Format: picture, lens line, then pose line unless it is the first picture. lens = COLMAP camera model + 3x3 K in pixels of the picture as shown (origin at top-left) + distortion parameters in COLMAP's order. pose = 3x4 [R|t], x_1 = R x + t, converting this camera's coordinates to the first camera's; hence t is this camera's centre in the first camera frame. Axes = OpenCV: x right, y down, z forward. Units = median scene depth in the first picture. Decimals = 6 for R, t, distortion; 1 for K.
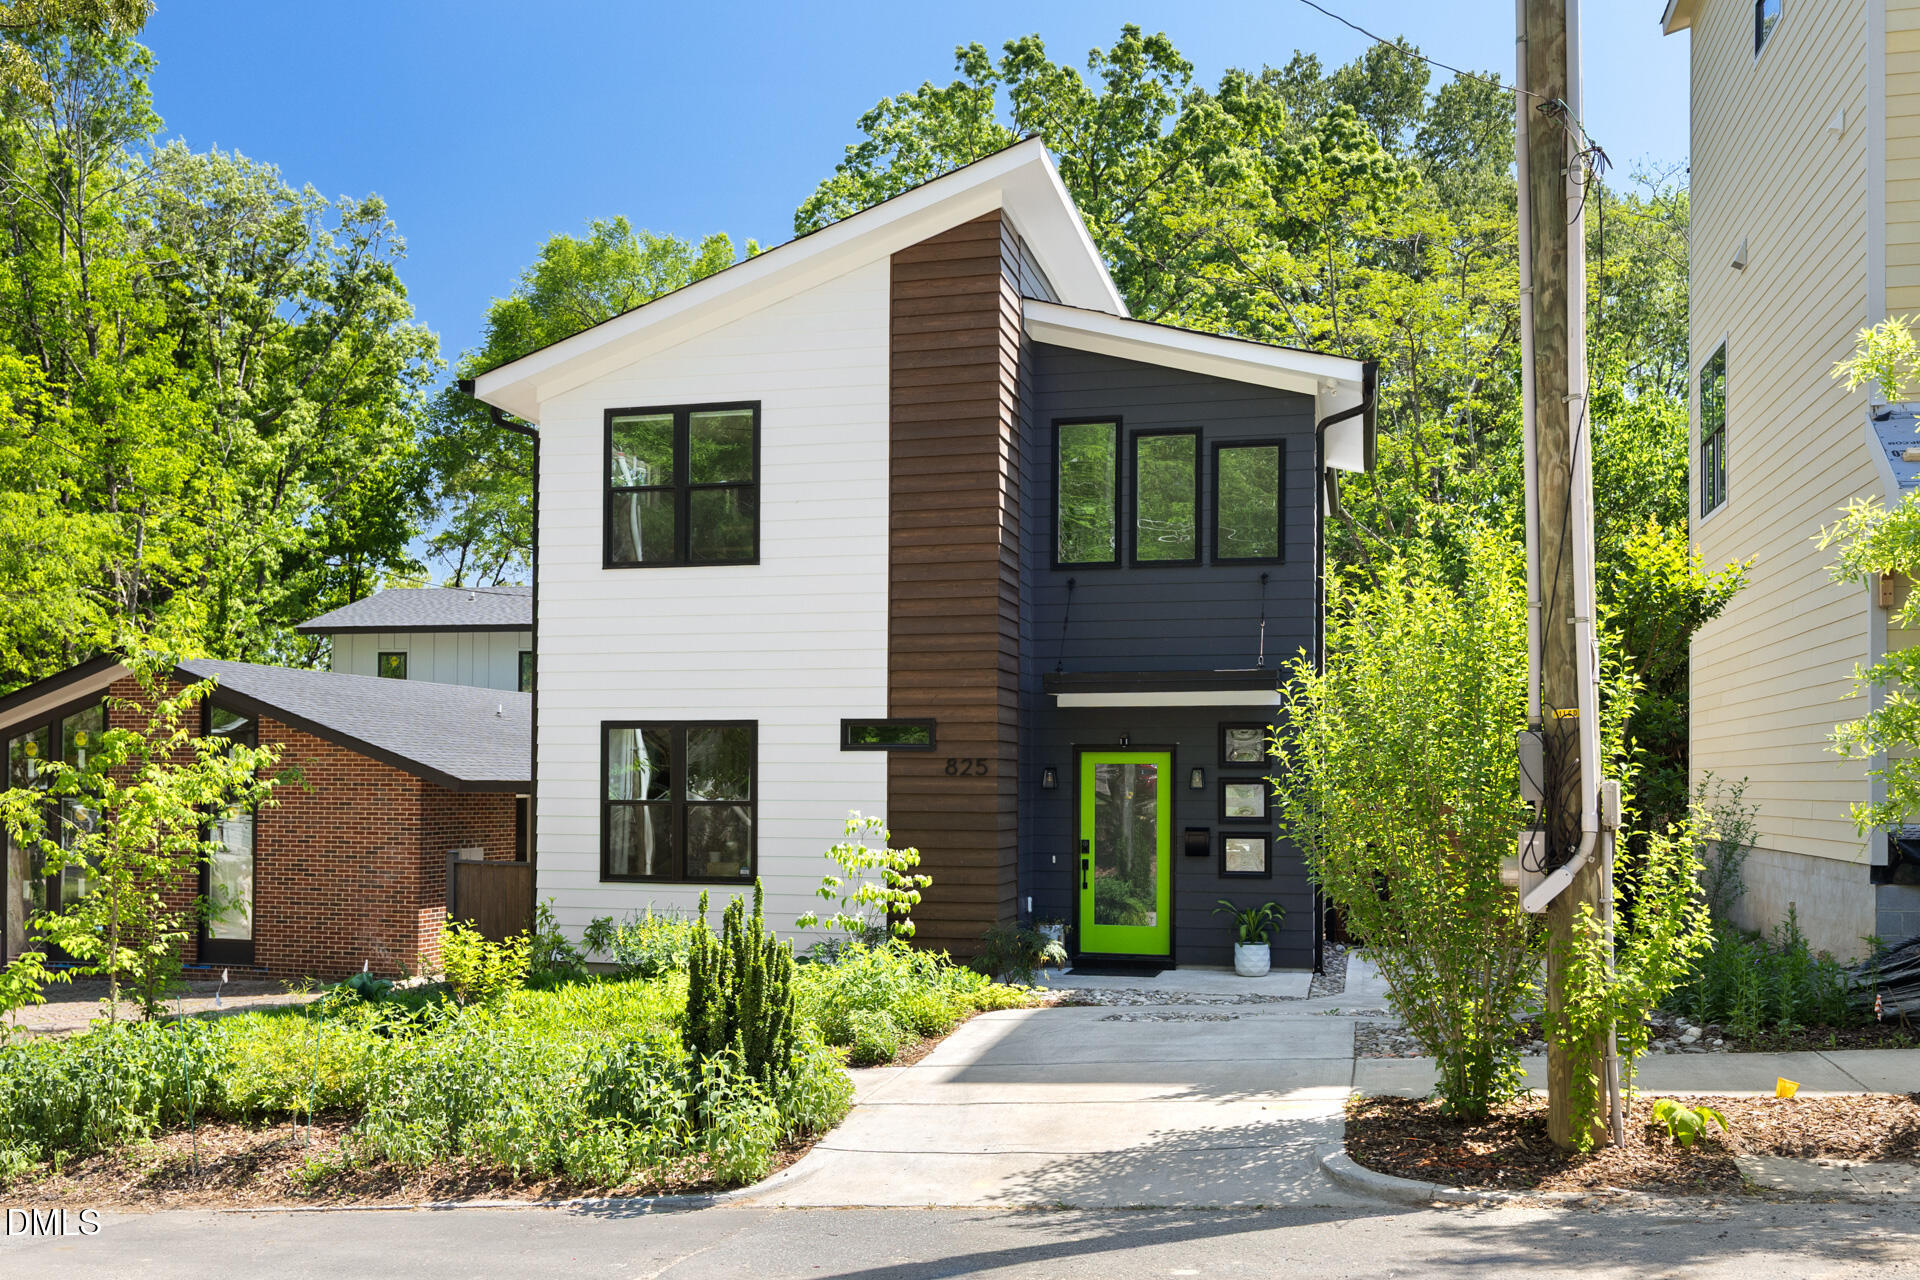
lens RADIAL K [[1752.4, 0, 874.0], [0, 1752.4, 771.1], [0, 0, 1]] dist [-0.003416, -0.026217]
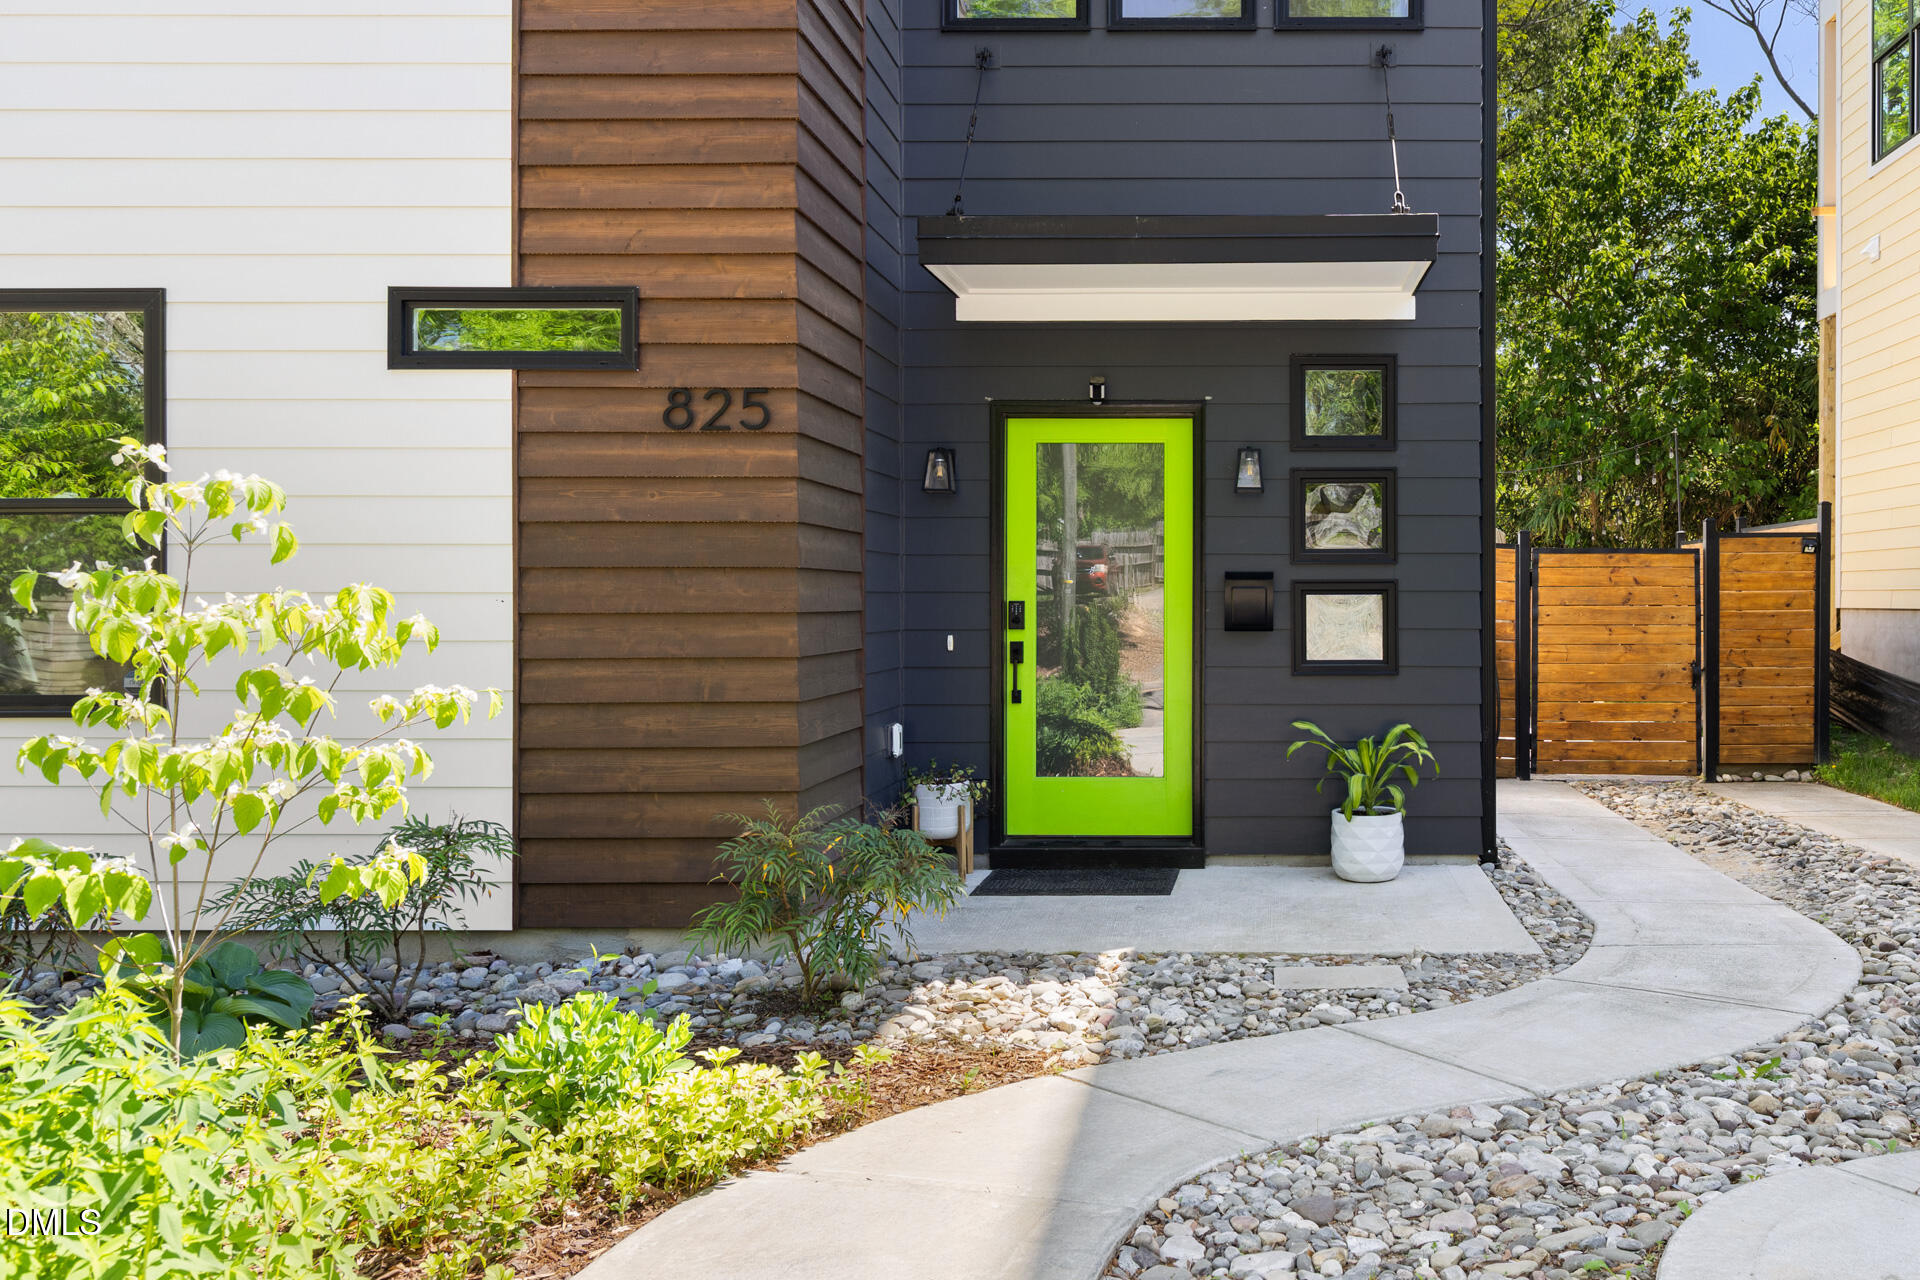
lens RADIAL K [[1503.3, 0, 1236.5], [0, 1503.3, 597.9], [0, 0, 1]] dist [0.010002, -0.001202]
pose [[0.965421, -0.003964, 0.260665, 0.075491], [0.002258, 0.999974, 0.006842, 0.037699], [-0.260686, -0.006017, 0.965405, 0.620095]]
